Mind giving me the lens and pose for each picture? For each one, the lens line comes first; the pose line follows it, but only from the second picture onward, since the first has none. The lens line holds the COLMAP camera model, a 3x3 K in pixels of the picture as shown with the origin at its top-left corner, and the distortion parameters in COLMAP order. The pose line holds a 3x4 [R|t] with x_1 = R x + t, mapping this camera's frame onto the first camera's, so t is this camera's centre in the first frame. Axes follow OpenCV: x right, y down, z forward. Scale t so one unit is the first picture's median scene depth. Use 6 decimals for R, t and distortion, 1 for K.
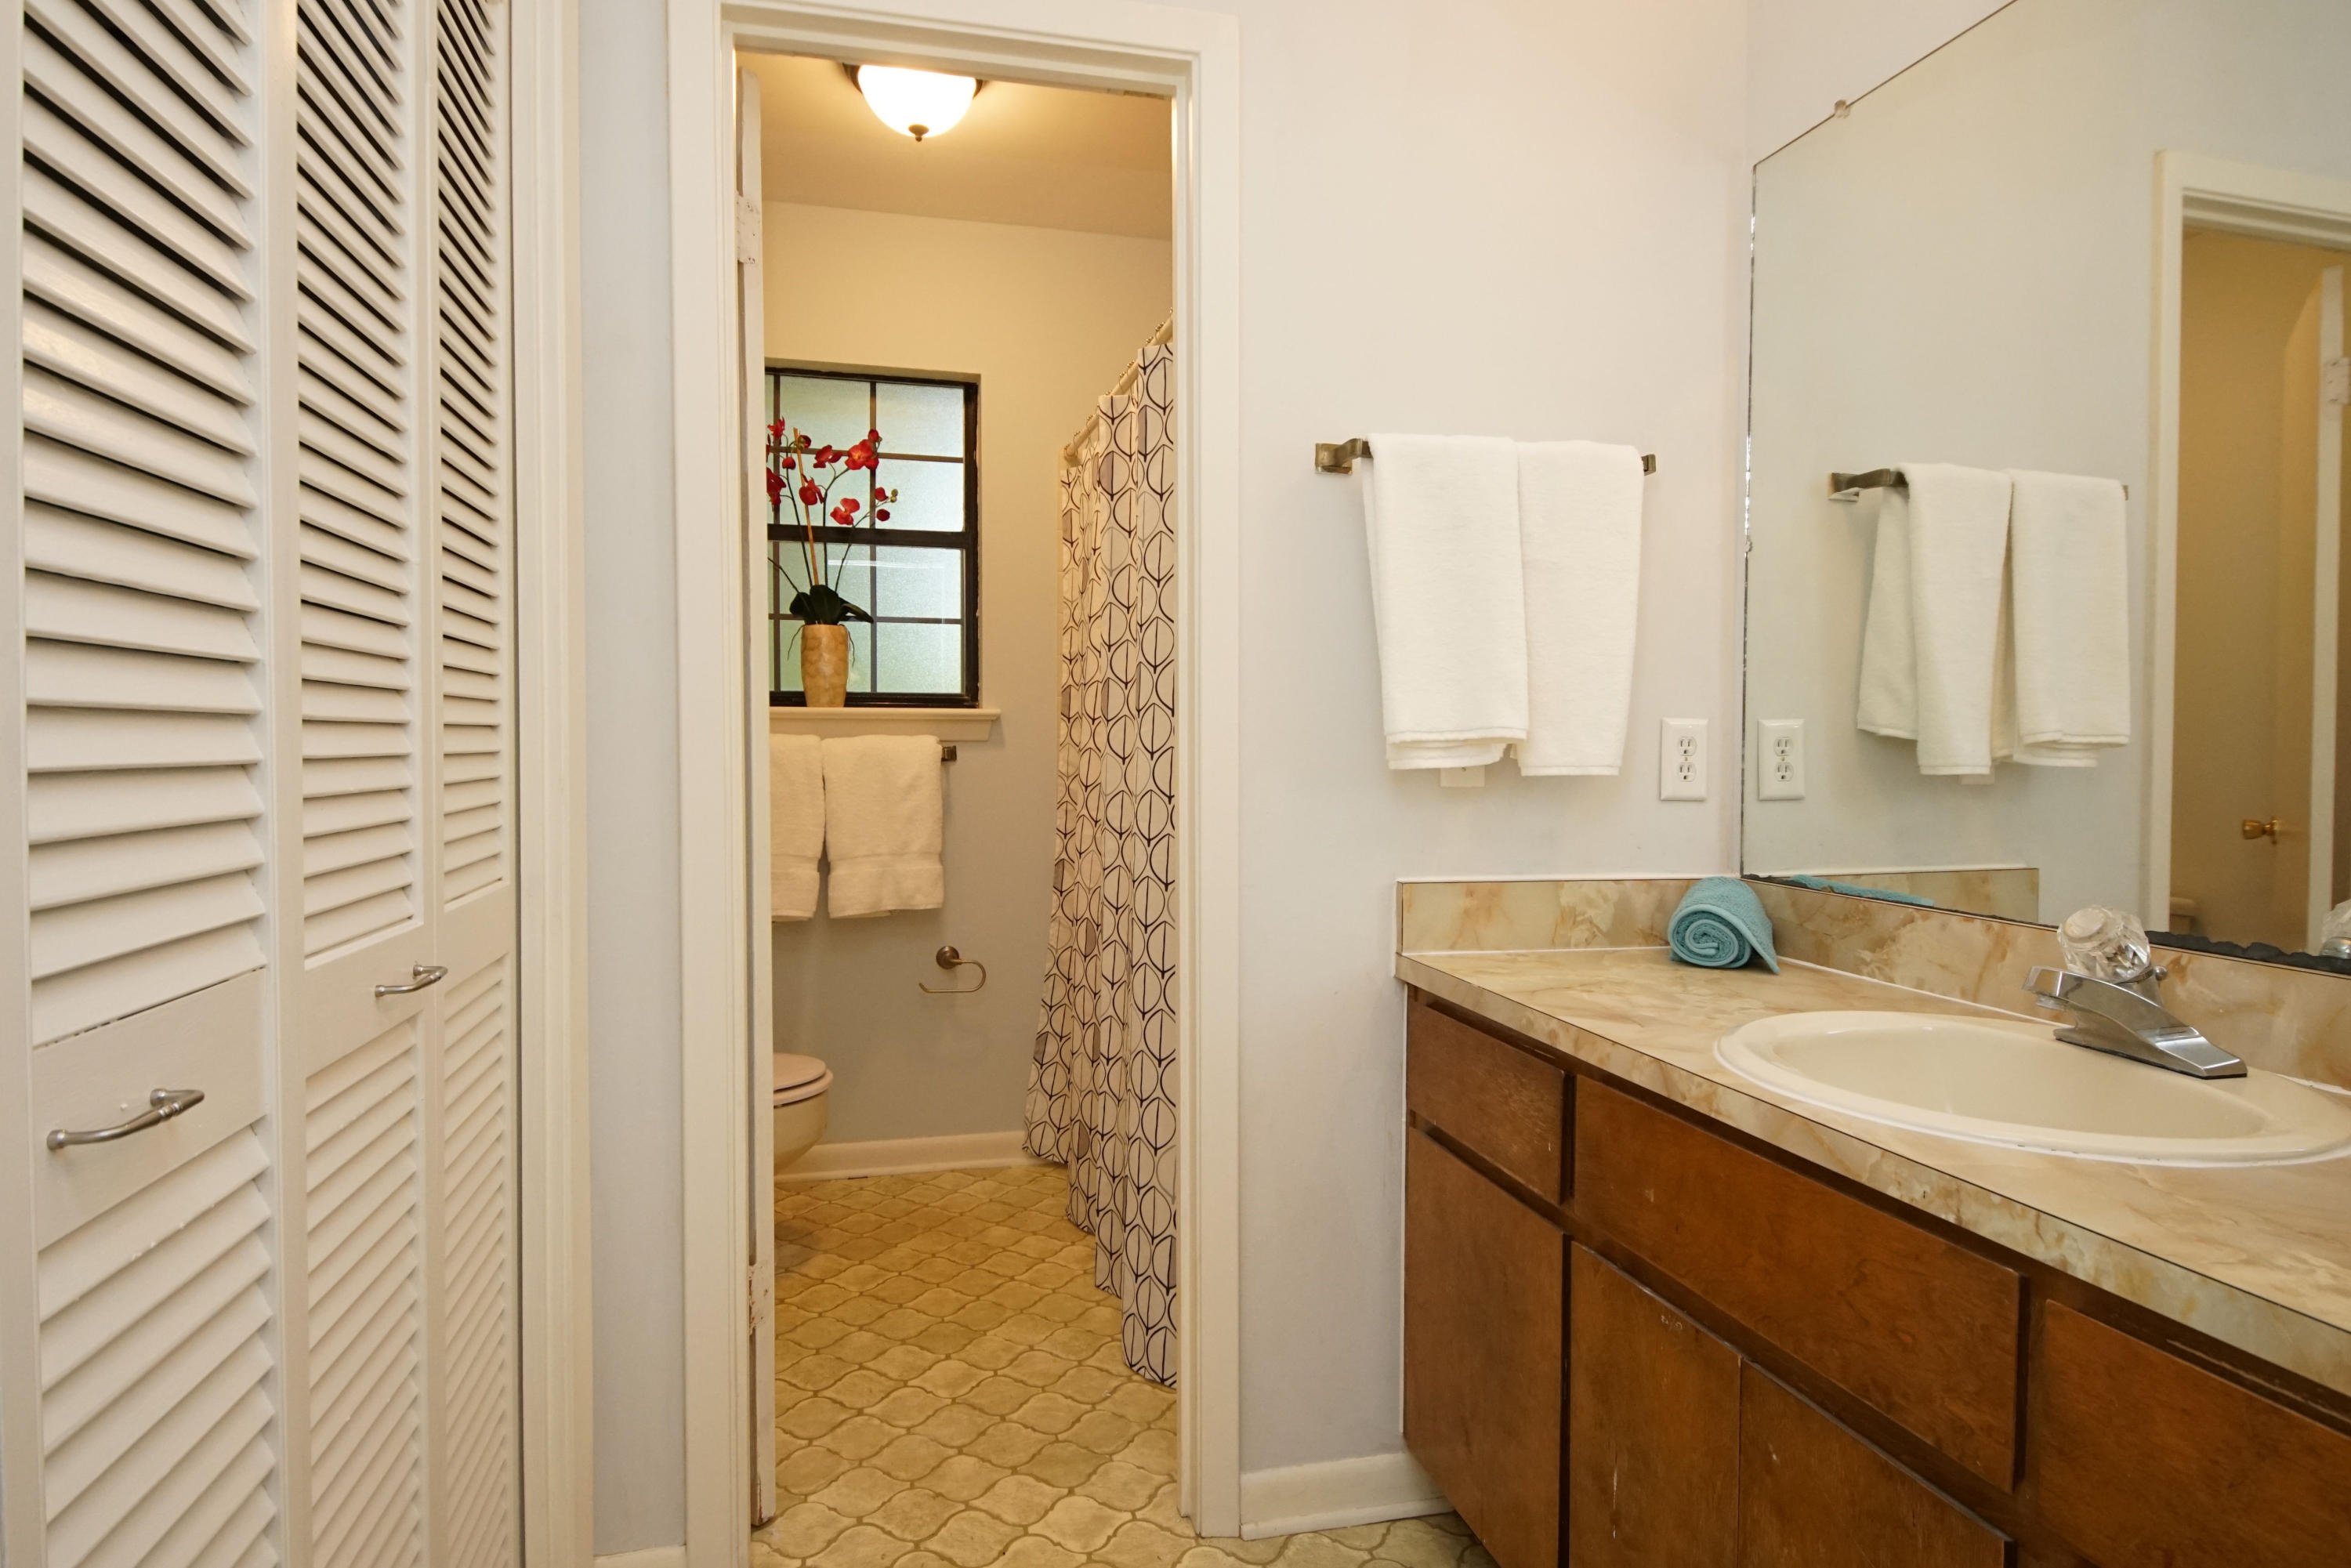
lens RADIAL K [[1254.2, 0, 1151.9], [0, 1254.2, 766.2], [0, 0, 1]] dist [0.016612, -0.000673]
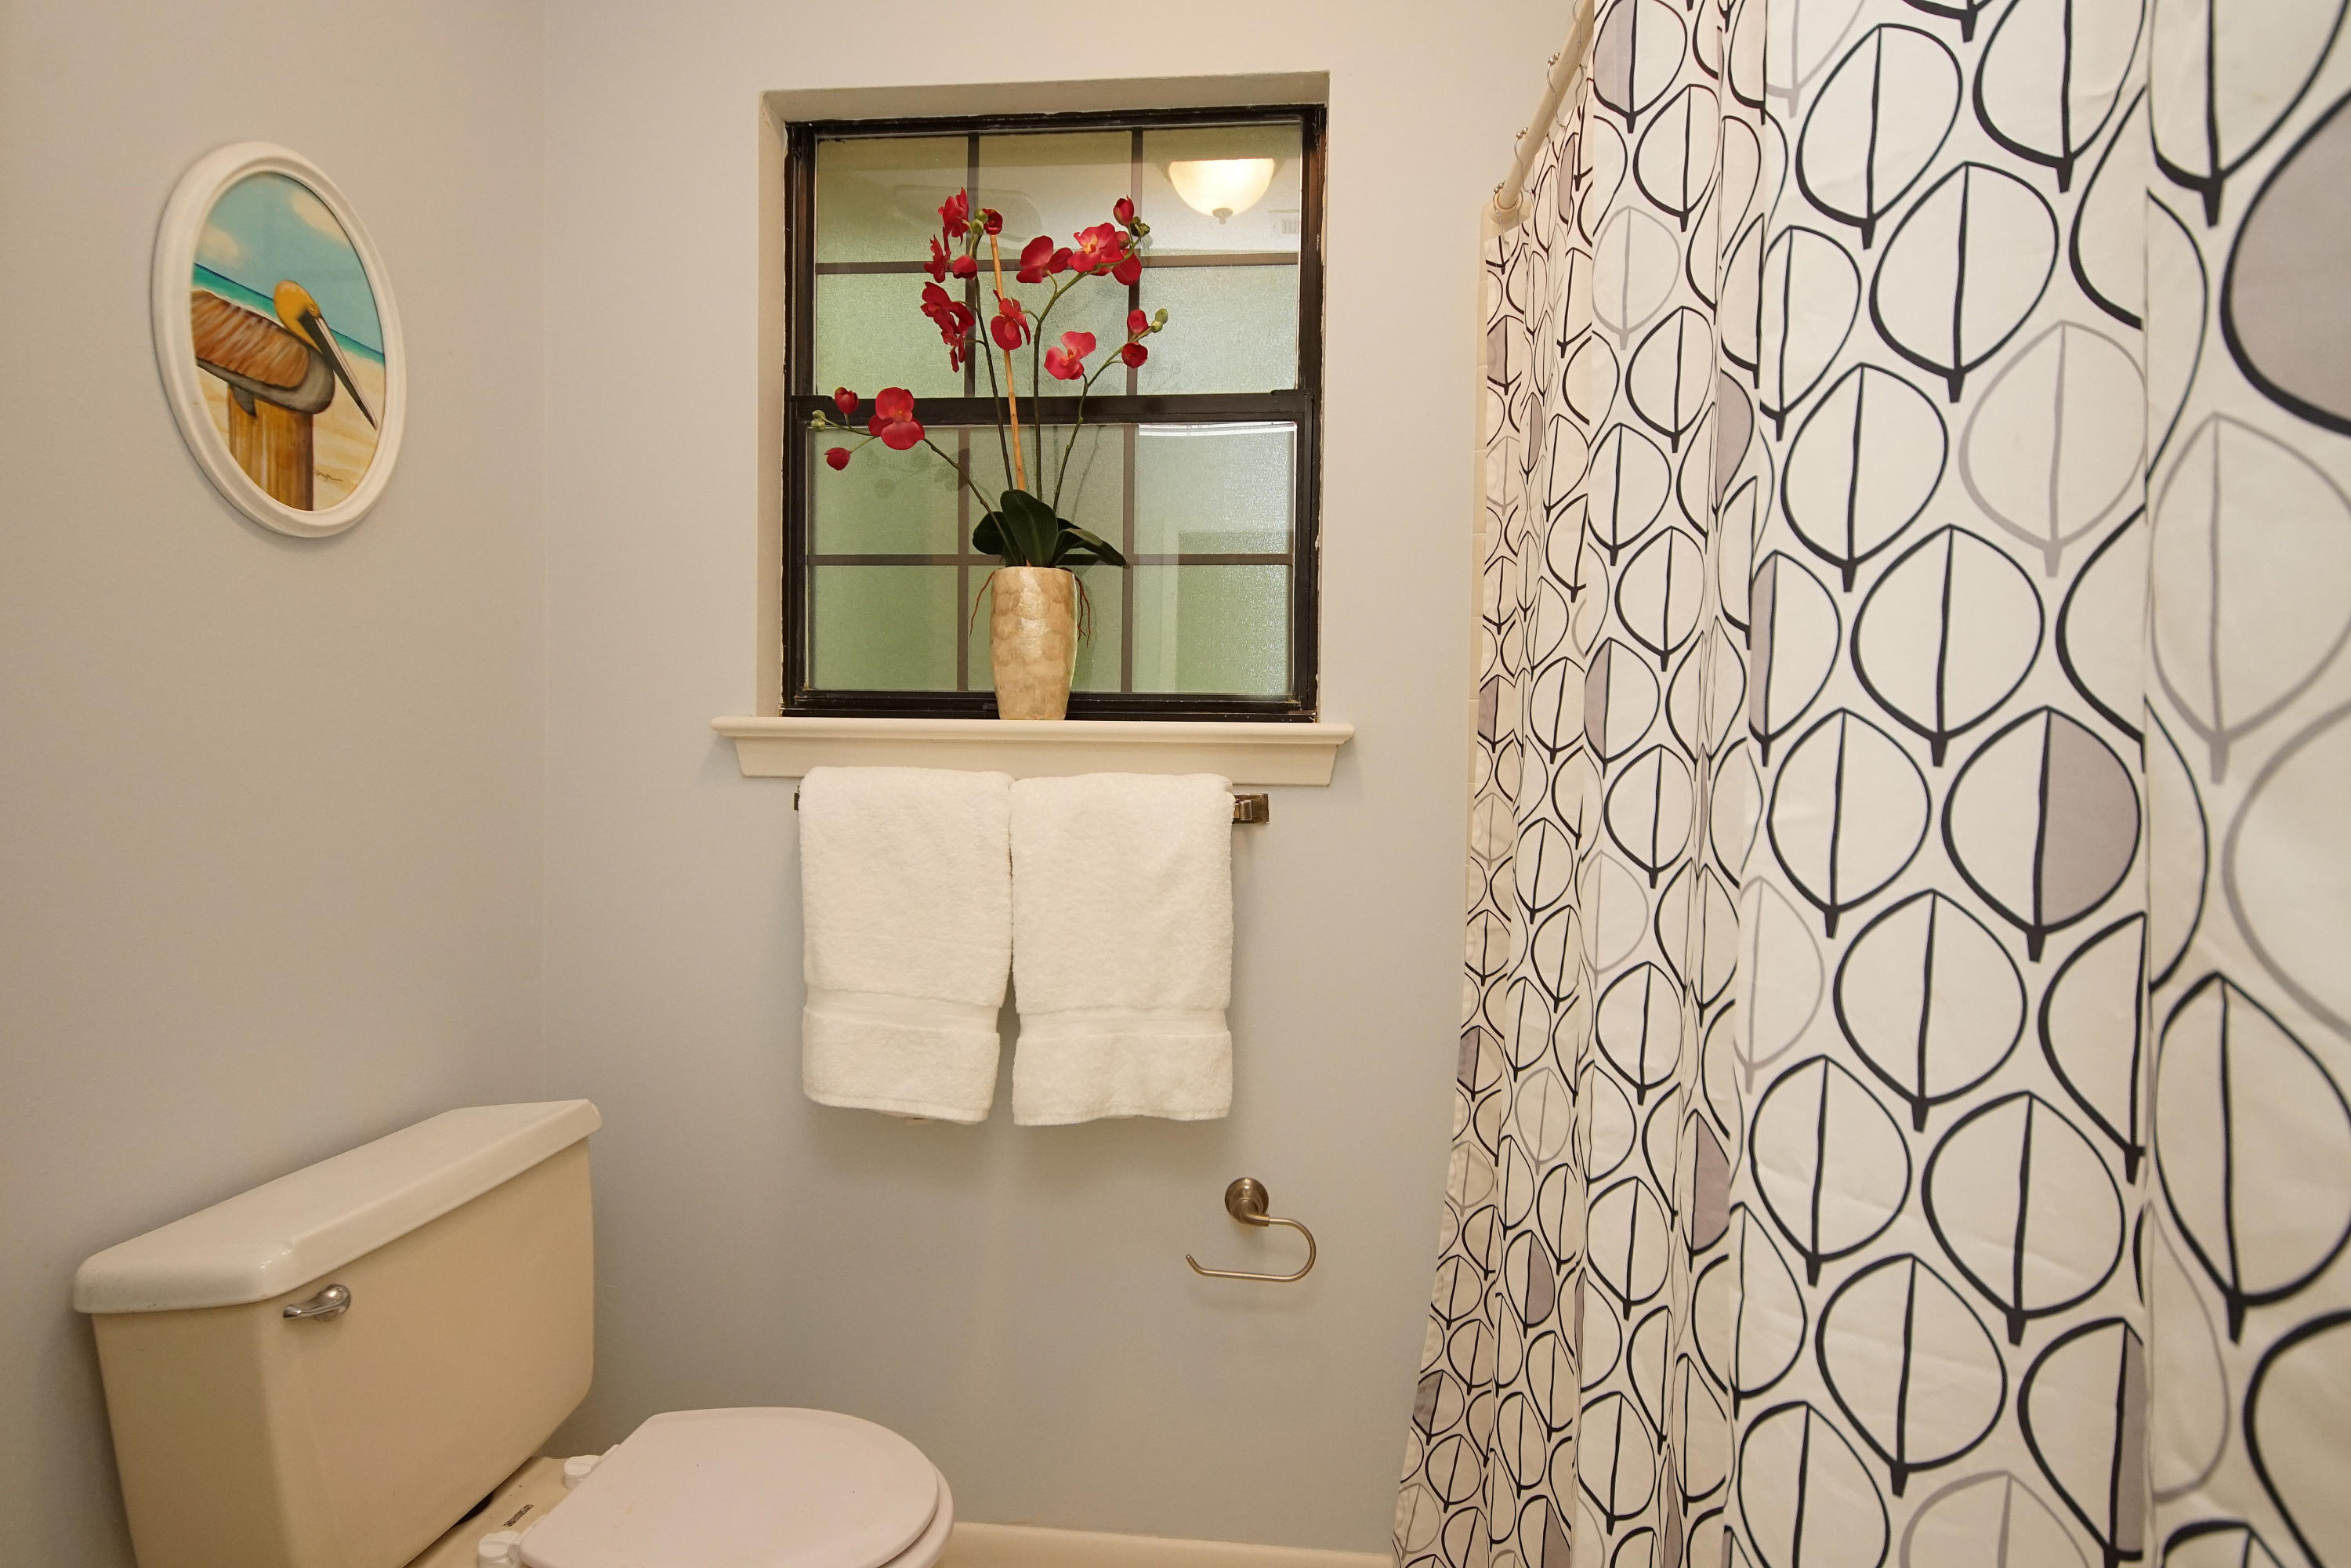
lens RADIAL K [[1254.2, 0, 1151.9], [0, 1254.2, 766.2], [0, 0, 1]] dist [0.016612, -0.000673]
pose [[0.944470, 0.013555, -0.328317, -0.031572], [-0.016224, 0.999854, -0.005391, -0.024556], [0.328196, 0.010418, 0.944552, 0.499310]]
